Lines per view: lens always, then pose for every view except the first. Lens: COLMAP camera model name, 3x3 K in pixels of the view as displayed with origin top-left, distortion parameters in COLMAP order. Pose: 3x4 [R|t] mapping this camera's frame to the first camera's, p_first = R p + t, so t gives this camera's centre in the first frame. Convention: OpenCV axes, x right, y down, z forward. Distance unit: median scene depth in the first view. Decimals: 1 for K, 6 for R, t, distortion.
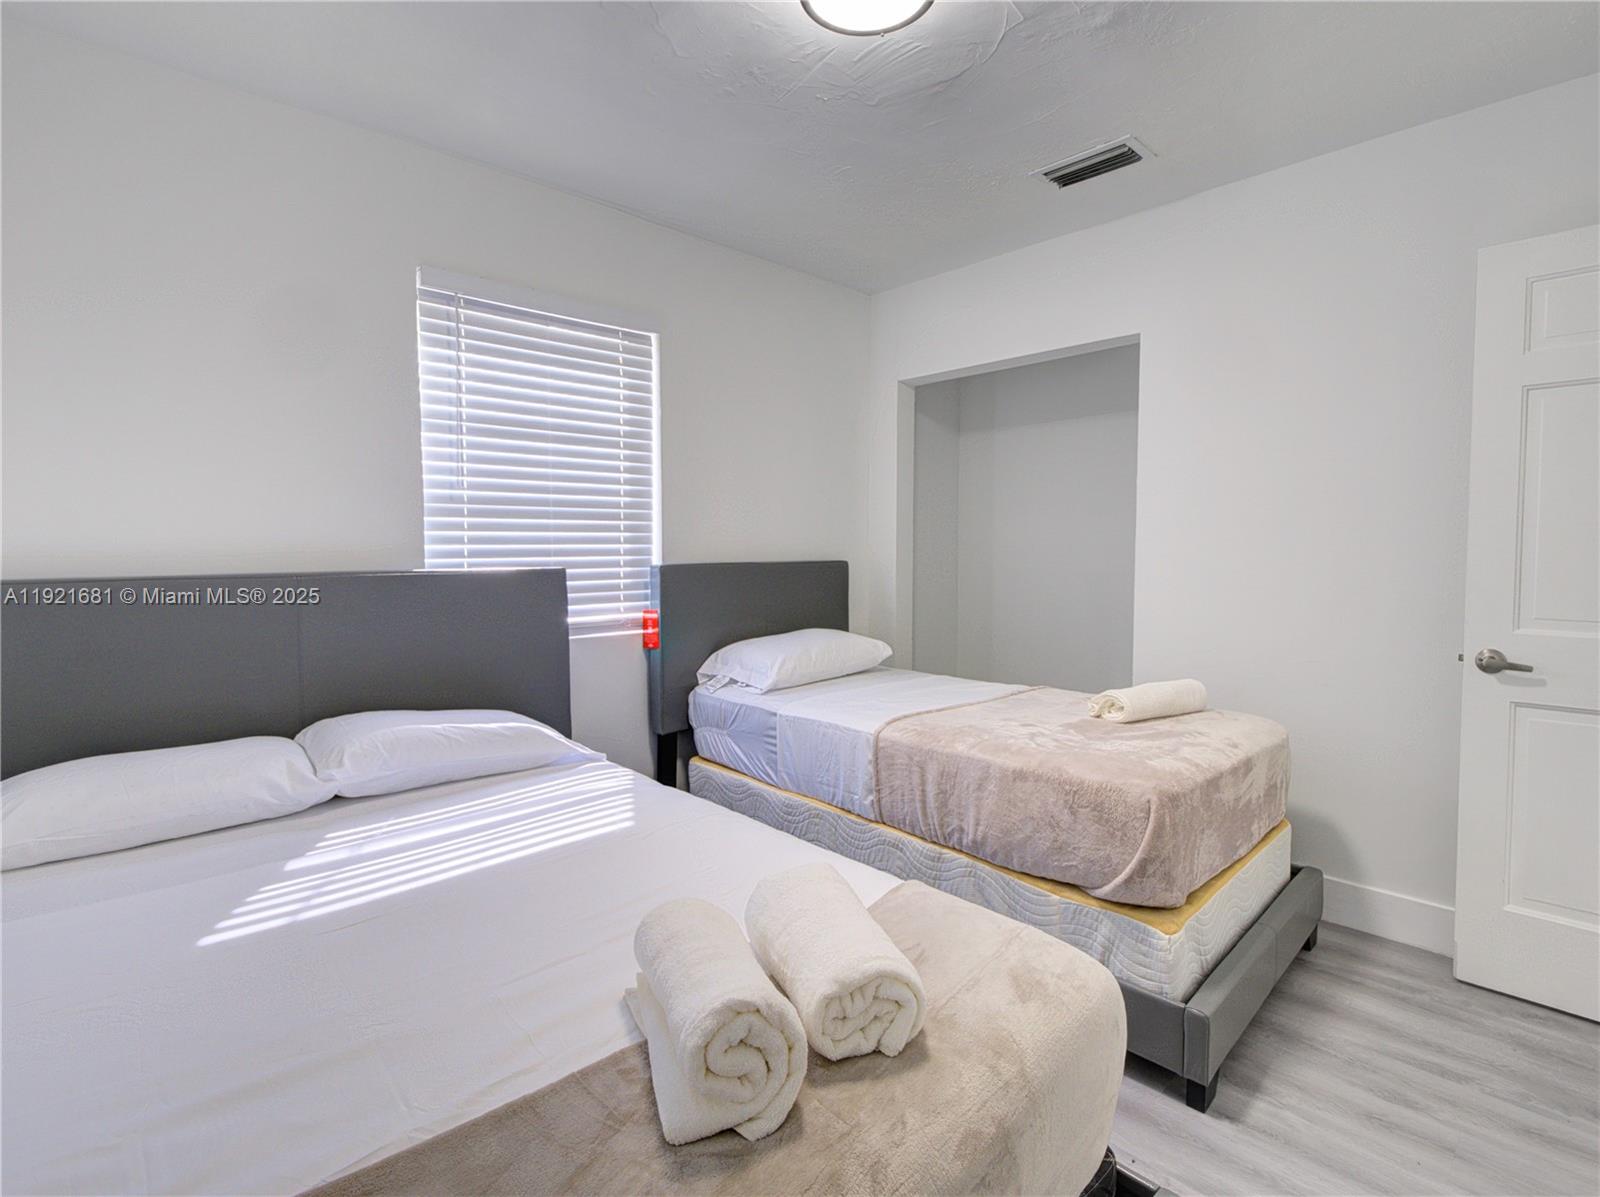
lens RADIAL K [[780.5, 0, 800.0], [0, 780.5, 598.5], [0, 0, 1]] dist [-0.002378, -0.000728]
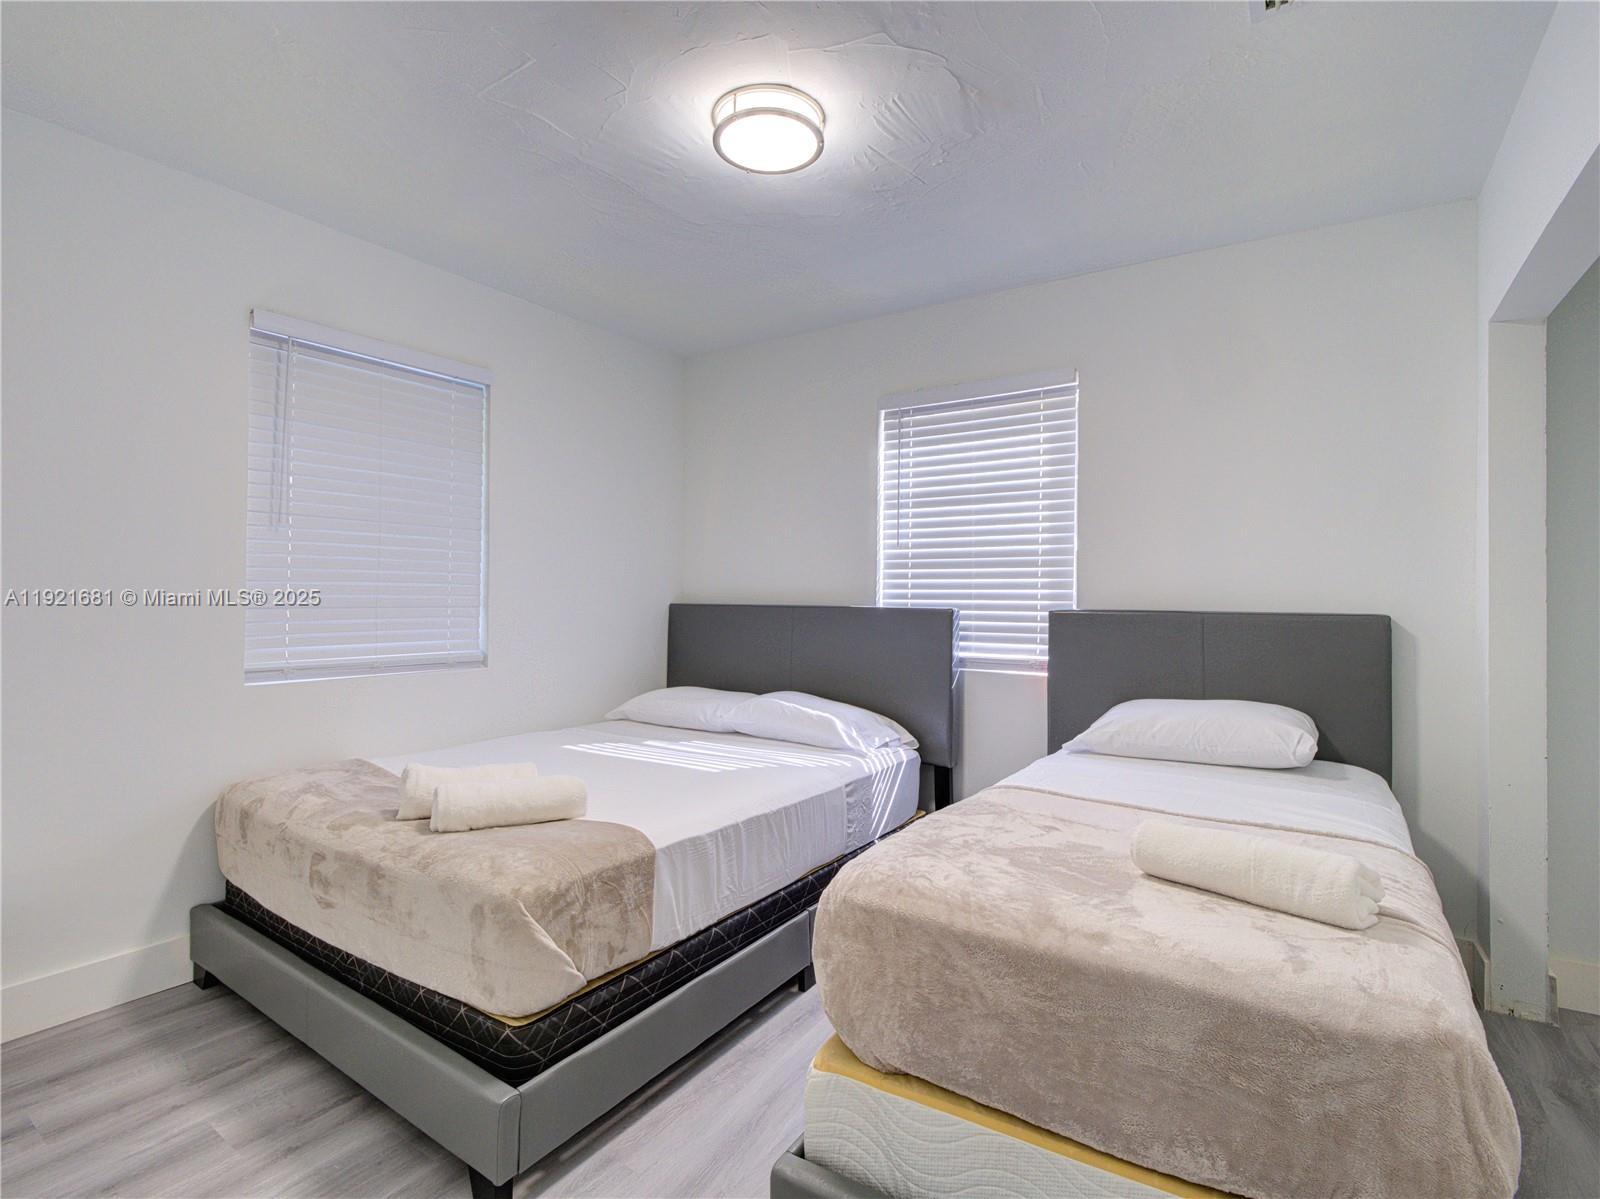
lens RADIAL K [[780.5, 0, 800.0], [0, 780.5, 599.5], [0, 0, 1]] dist [-0.002378, -0.000728]
pose [[0.227816, 0.011450, -0.973637, 0.808067], [-0.071903, 0.997399, -0.005095, -0.030405], [0.971046, 0.071168, 0.228047, 0.495255]]
